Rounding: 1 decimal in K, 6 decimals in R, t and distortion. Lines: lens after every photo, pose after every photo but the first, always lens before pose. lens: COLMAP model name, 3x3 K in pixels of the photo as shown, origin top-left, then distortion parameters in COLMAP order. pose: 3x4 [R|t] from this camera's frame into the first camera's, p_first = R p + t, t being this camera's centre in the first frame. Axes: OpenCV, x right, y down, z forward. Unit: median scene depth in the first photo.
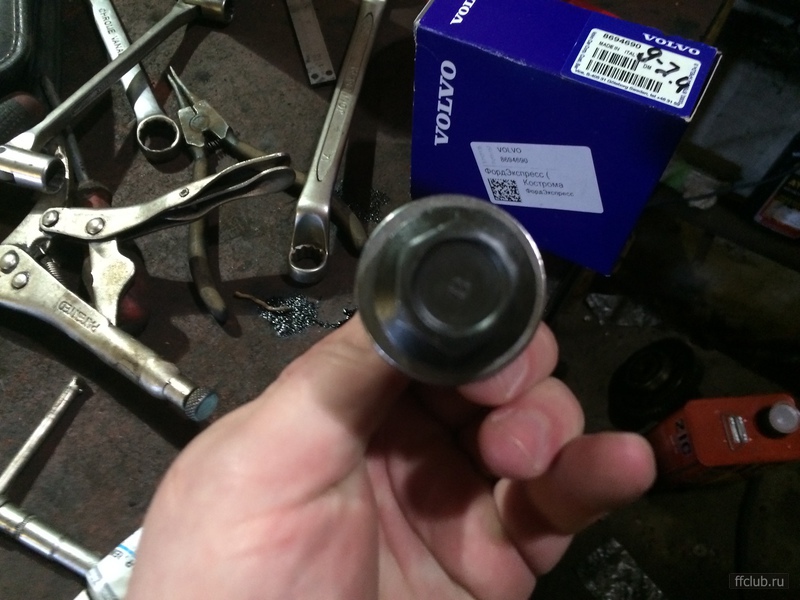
lens RADIAL K [[695.9, 0, 388.3], [0, 695.9, 294.6], [0, 0, 1]] dist [0.070614, -0.111221]
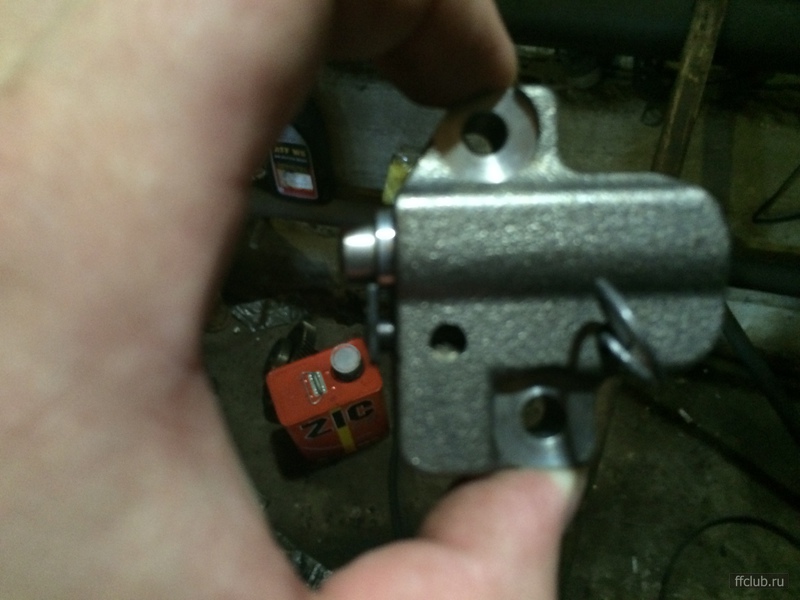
lens RADIAL K [[695.9, 0, 411.2], [0, 695.9, 308.0], [0, 0, 1]] dist [0.070614, -0.111221]
pose [[0.955439, -0.280624, 0.091578, 1.573552], [0.289286, 0.951864, -0.101330, 0.636009], [-0.058734, 0.123307, 0.990629, -0.145091]]
